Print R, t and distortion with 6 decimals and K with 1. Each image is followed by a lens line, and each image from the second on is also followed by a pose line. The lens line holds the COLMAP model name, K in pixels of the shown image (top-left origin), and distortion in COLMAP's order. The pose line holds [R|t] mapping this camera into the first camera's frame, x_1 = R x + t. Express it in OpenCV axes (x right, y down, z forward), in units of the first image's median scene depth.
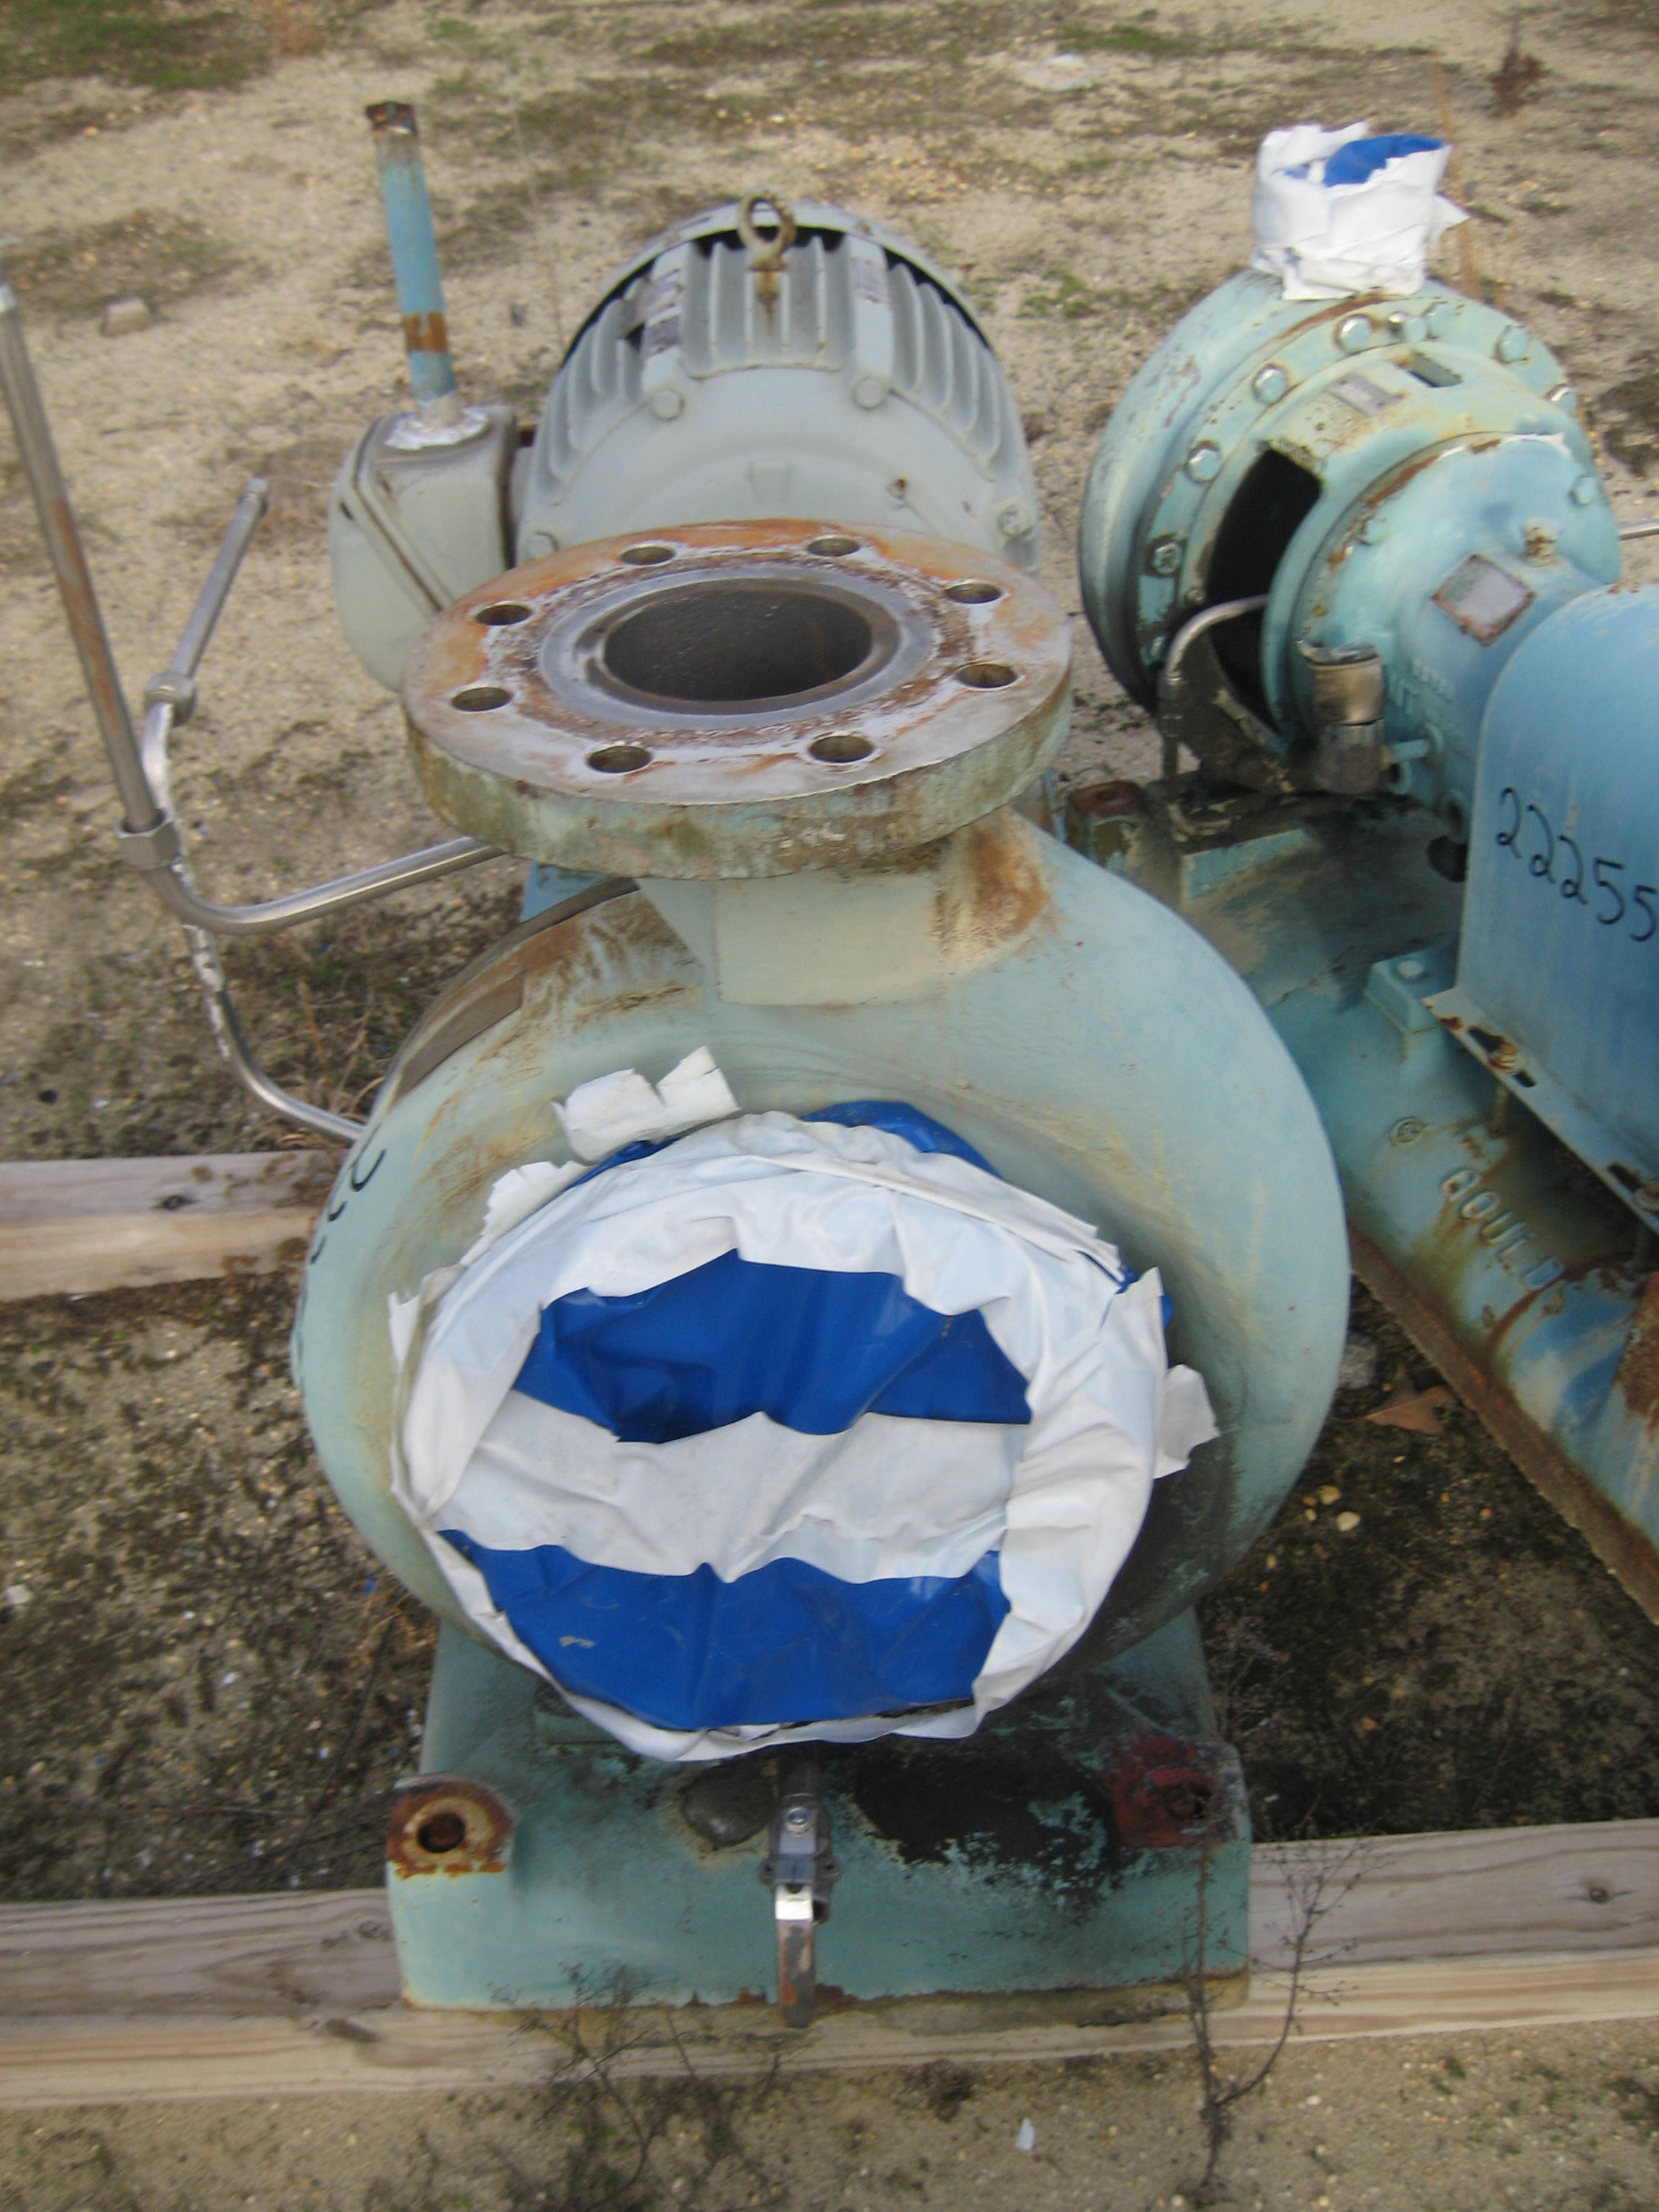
lens RADIAL K [[2261.5, 0, 828.7], [0, 2261.5, 1111.2], [0, 0, 1]] dist [-0.112619, 0.000000]
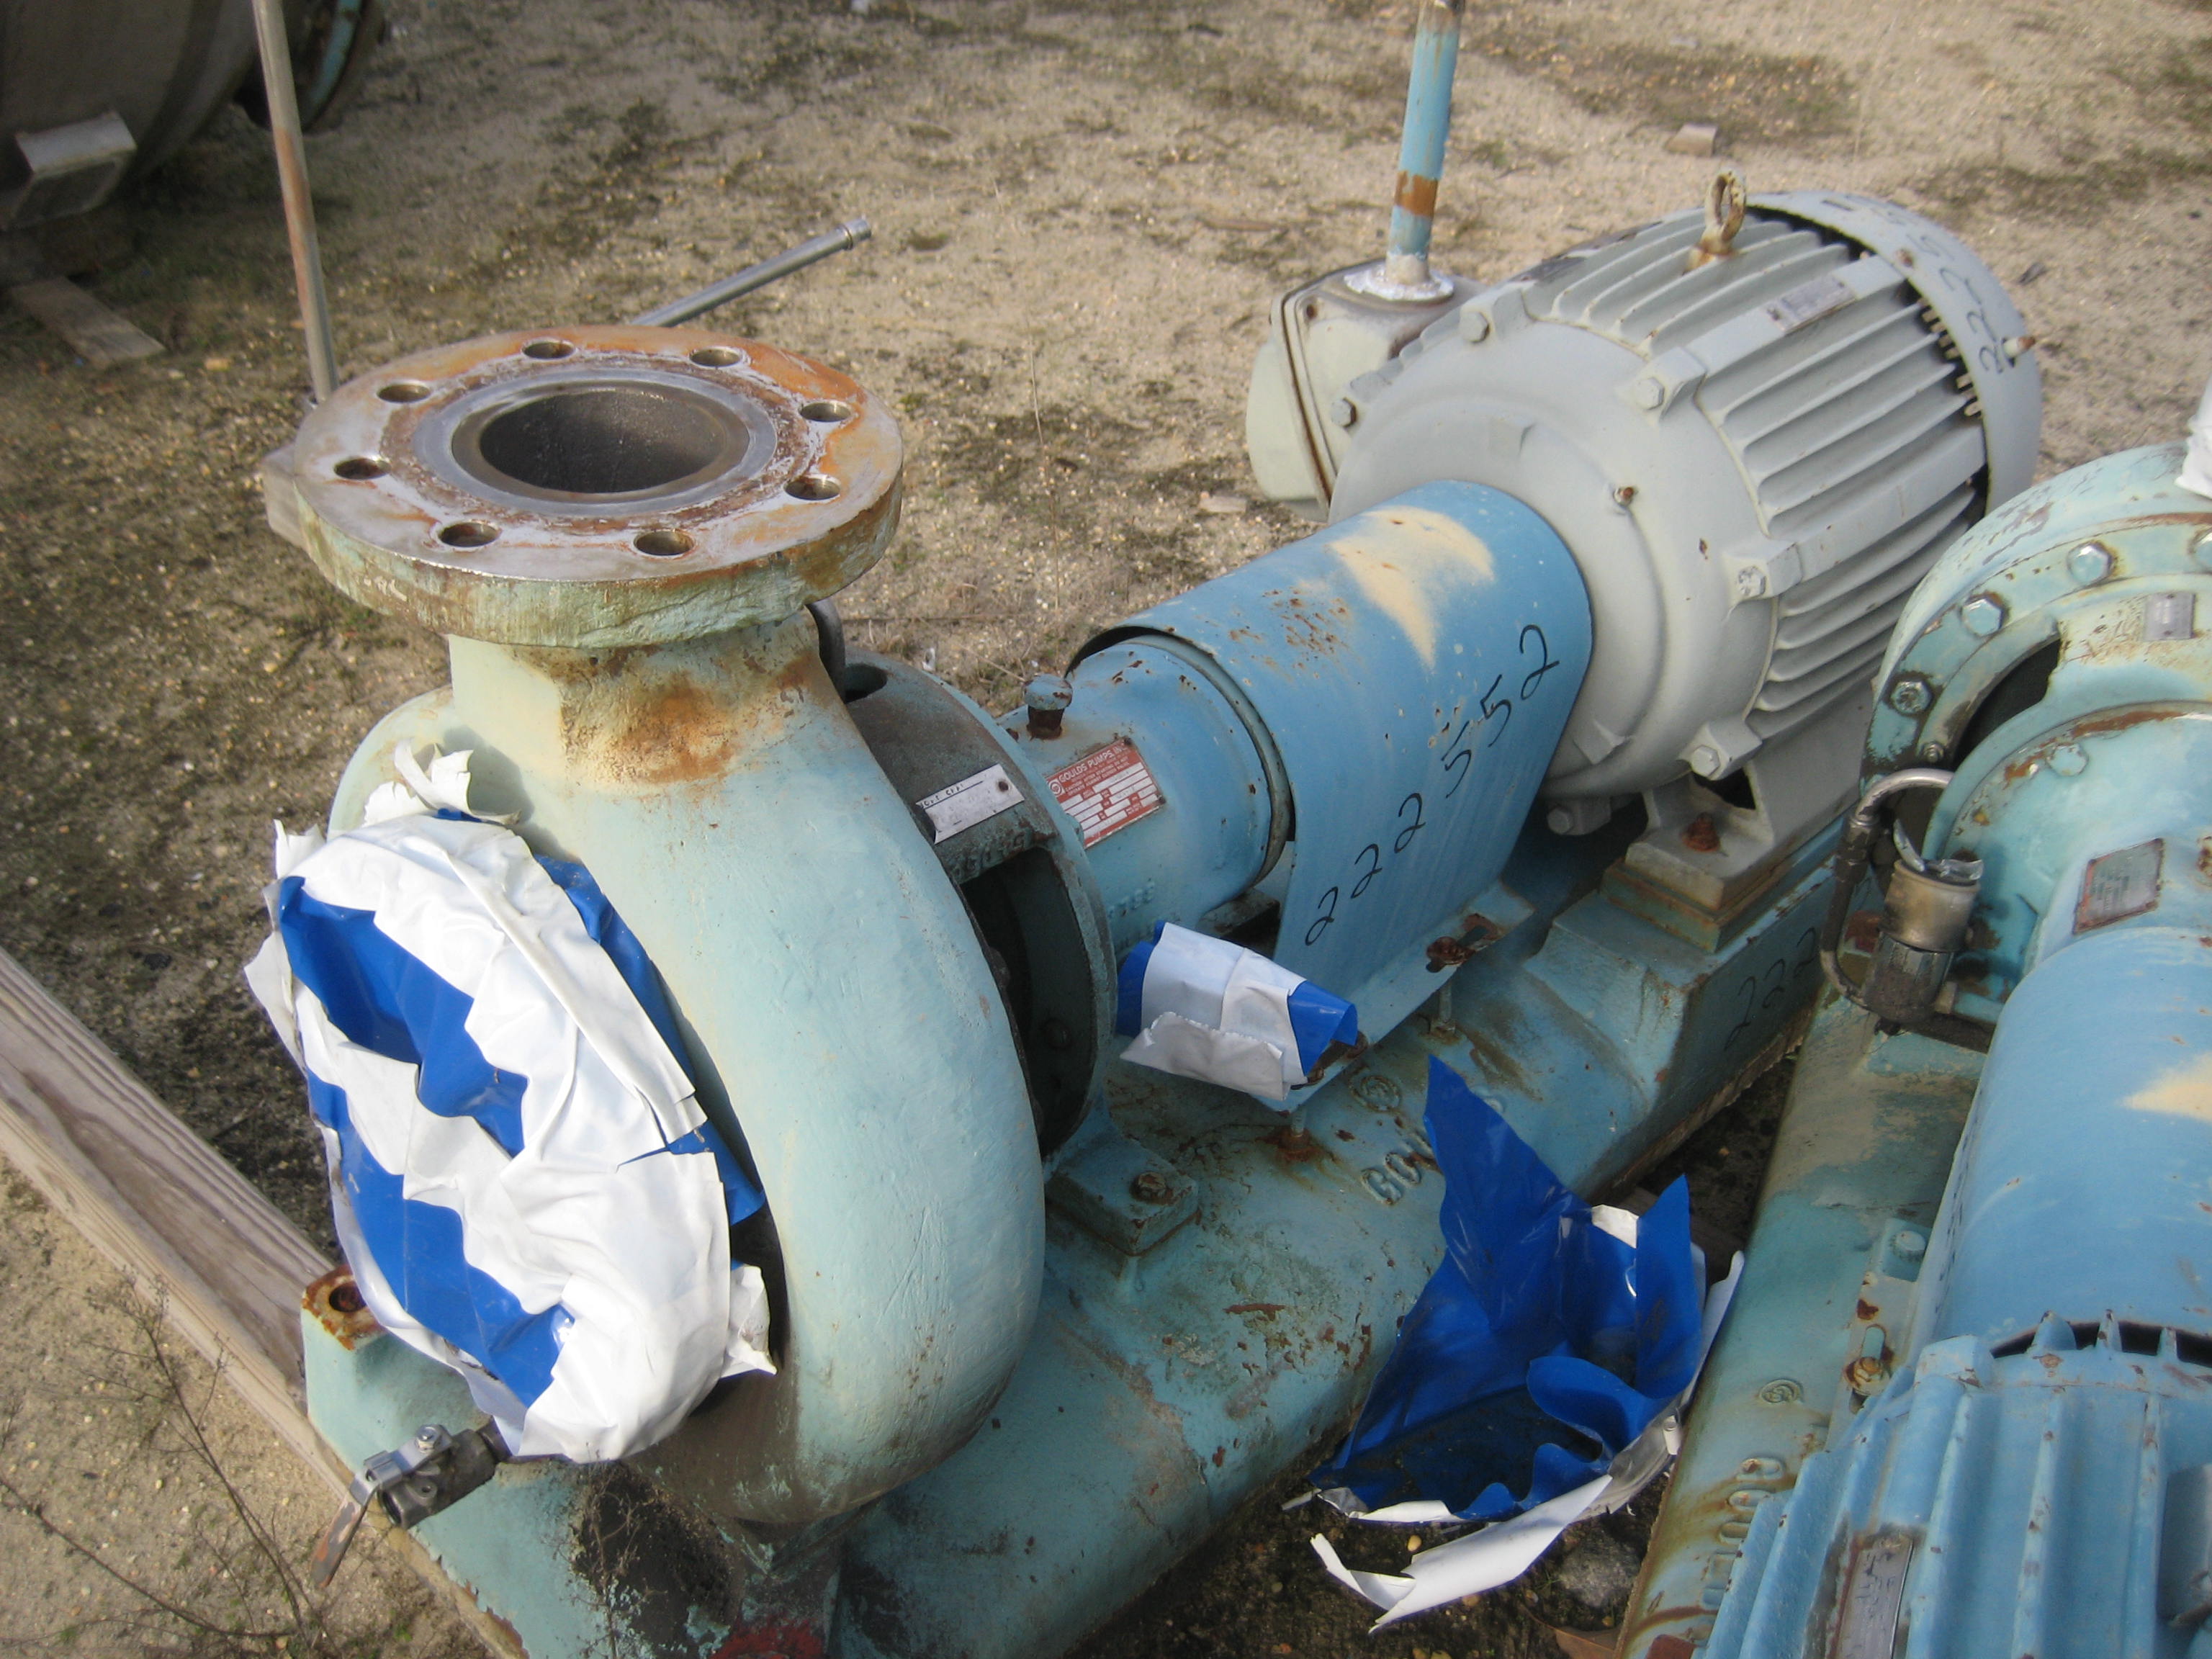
lens RADIAL K [[2261.5, 0, 1104.3], [0, 2261.5, 834.8], [0, 0, 1]] dist [-0.112619, 0.000000]
pose [[0.718863, 0.469092, -0.513019, 0.545626], [-0.488037, 0.866105, 0.108088, -0.190255], [0.495031, 0.172672, 0.851545, 0.141259]]
